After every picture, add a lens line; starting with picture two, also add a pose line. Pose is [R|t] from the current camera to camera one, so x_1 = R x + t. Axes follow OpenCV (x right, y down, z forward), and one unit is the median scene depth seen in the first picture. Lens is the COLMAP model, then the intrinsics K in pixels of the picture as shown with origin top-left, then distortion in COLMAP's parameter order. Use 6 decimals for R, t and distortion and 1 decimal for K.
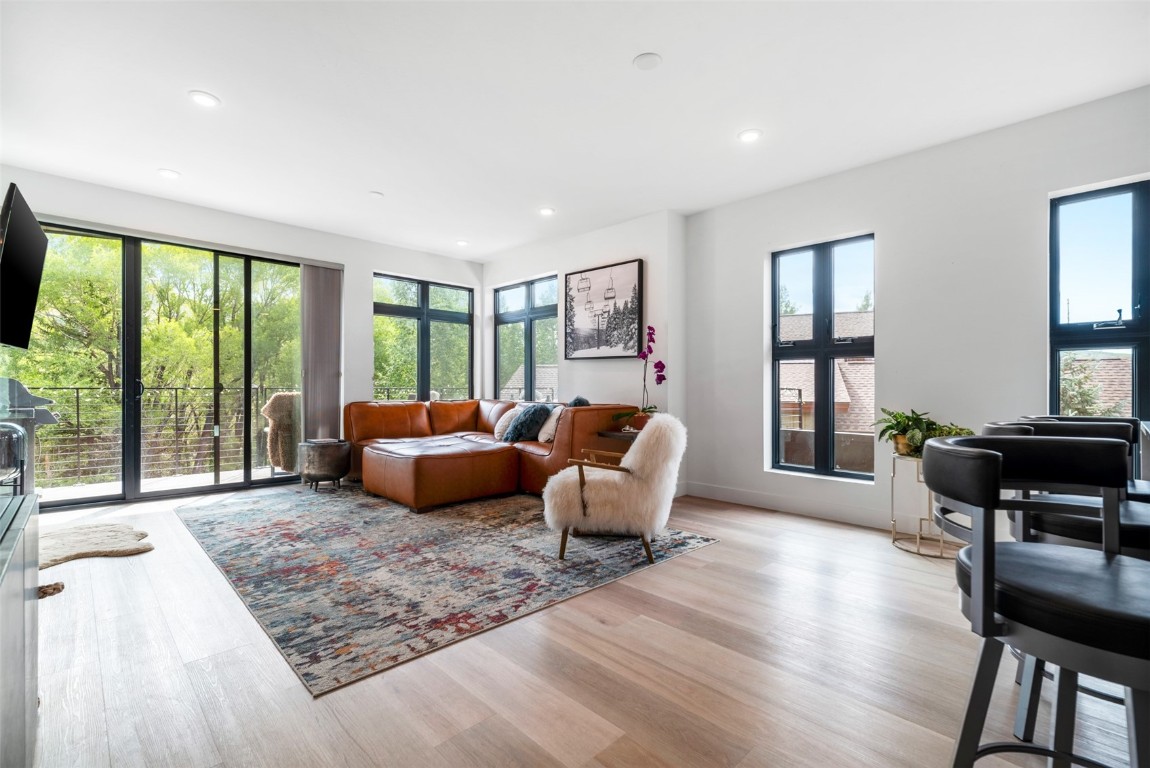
lens RADIAL K [[505.3, 0, 575.4], [0, 505.3, 385.5], [0, 0, 1]] dist [0.009749, -0.000764]
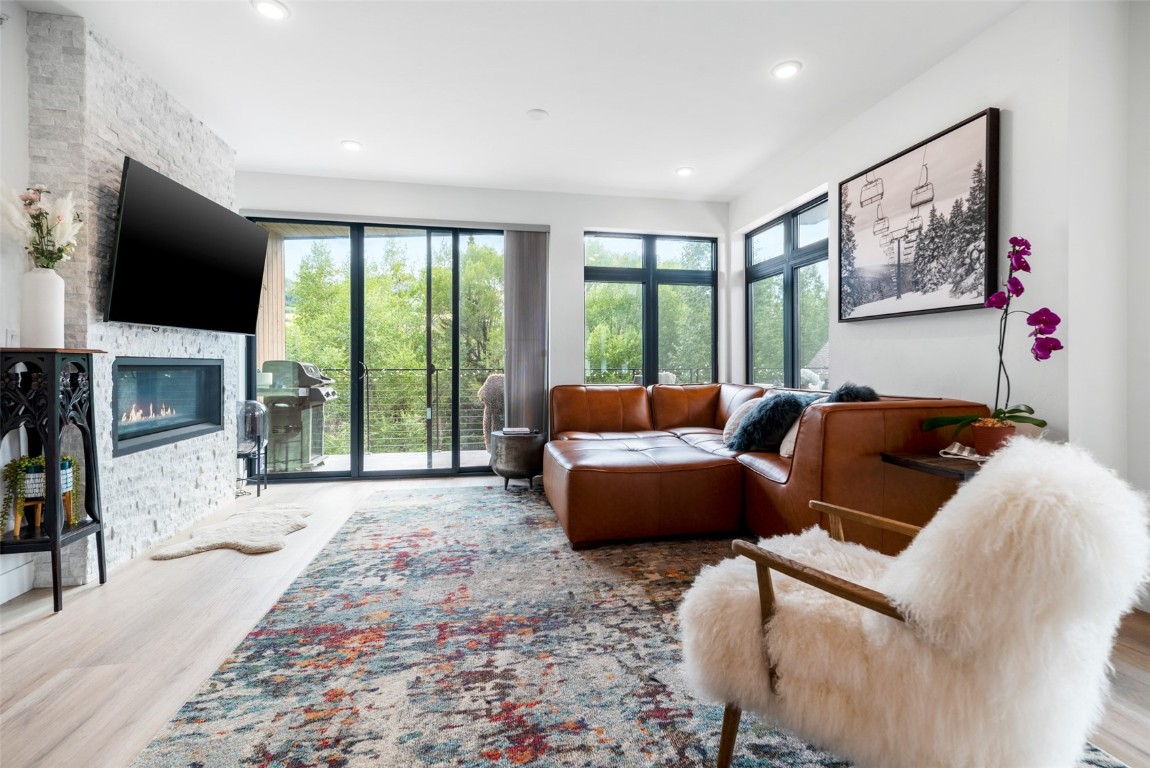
lens RADIAL K [[505.3, 0, 578.2], [0, 505.3, 367.7], [0, 0, 1]] dist [0.009749, -0.000764]
pose [[0.830860, -0.003438, -0.556470, 0.071797], [0.005705, 0.999981, 0.002340, 0.001564], [0.556452, -0.005118, 0.830864, 0.374594]]
